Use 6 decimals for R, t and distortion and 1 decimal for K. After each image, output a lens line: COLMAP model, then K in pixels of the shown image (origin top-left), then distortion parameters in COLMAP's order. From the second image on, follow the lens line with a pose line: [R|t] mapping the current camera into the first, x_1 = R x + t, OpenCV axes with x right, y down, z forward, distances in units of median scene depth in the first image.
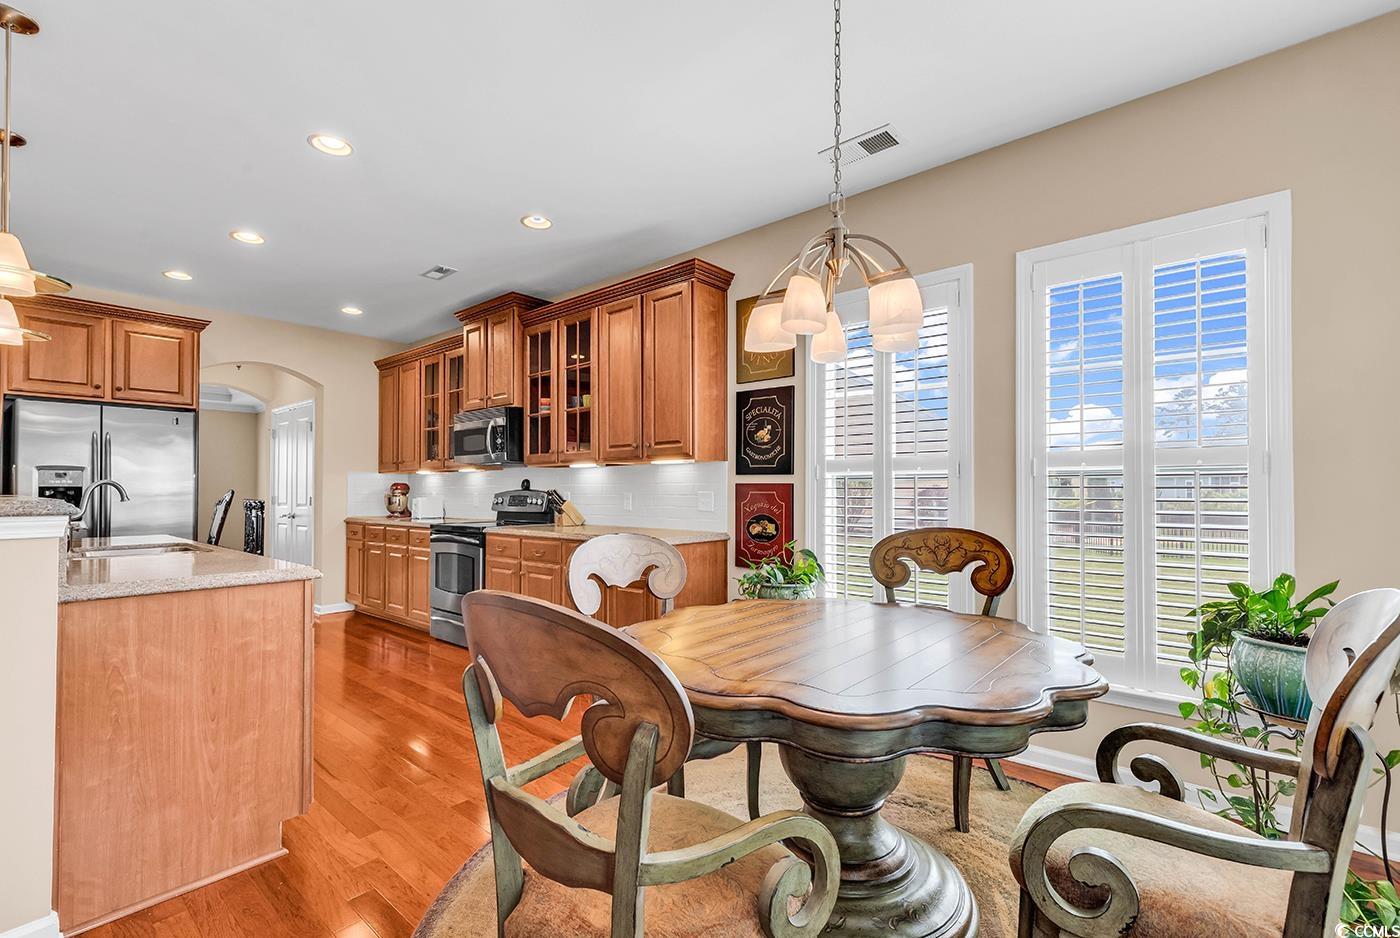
lens RADIAL K [[629.6, 0, 699.1], [0, 629.6, 477.1], [0, 0, 1]] dist [0.009487, -0.001306]
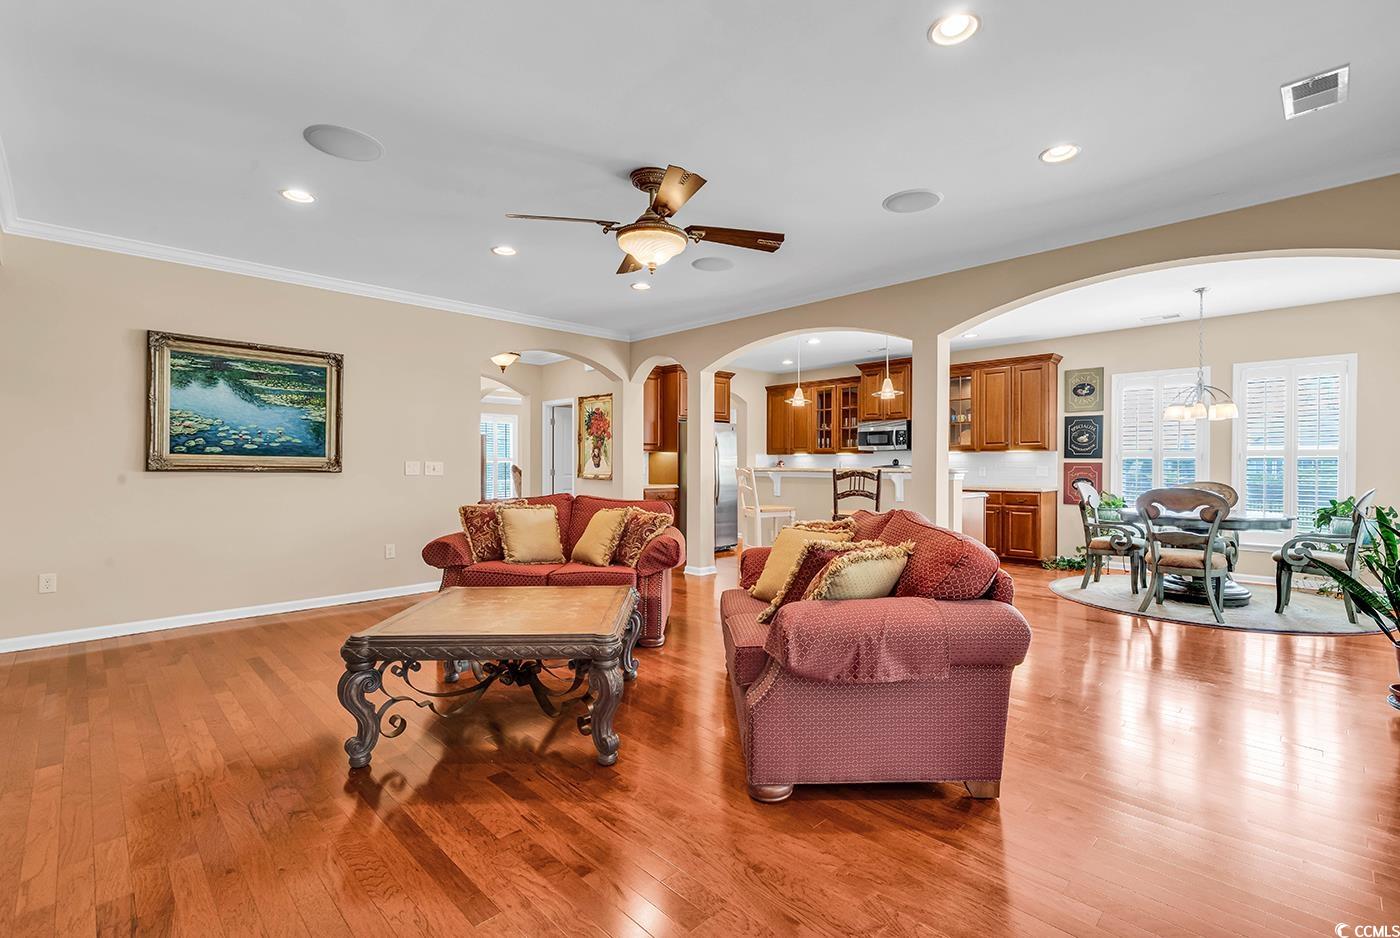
lens RADIAL K [[629.6, 0, 703.3], [0, 629.6, 469.5], [0, 0, 1]] dist [0.009487, -0.001306]
pose [[0.997665, 0.007648, -0.067865, -0.884263], [-0.006427, 0.999814, 0.018181, 0.003258], [0.067991, -0.017703, 0.997529, -1.009354]]
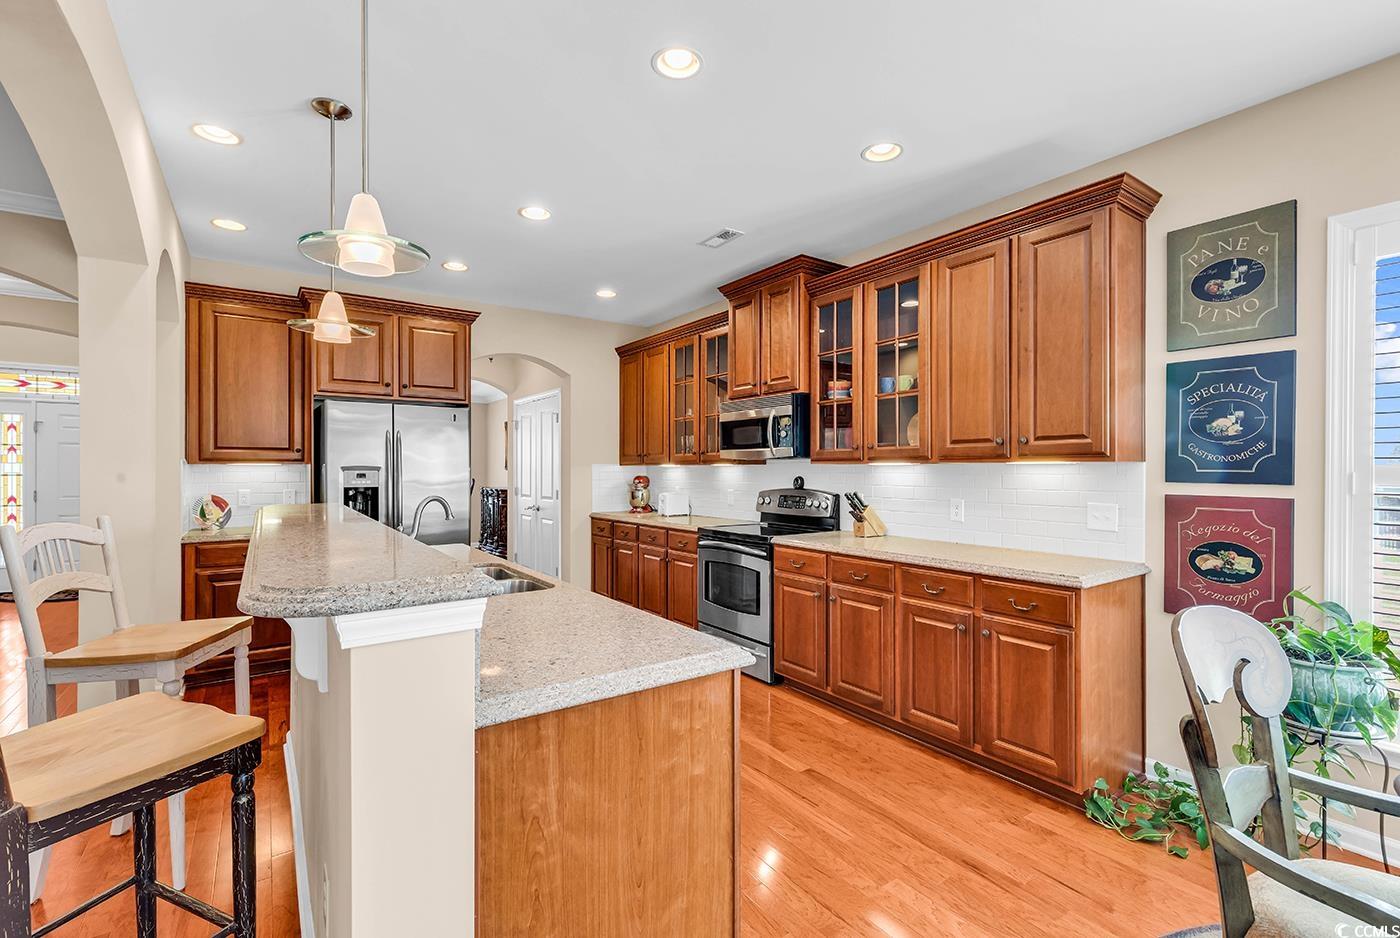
lens RADIAL K [[629.6, 0, 697.5], [0, 629.6, 467.3], [0, 0, 1]] dist [0.009487, -0.001306]
pose [[0.968824, 0.001764, -0.247742, -0.252420], [0.002744, 0.999837, 0.017848, -0.031888], [0.247733, -0.017972, 0.968662, 0.175417]]
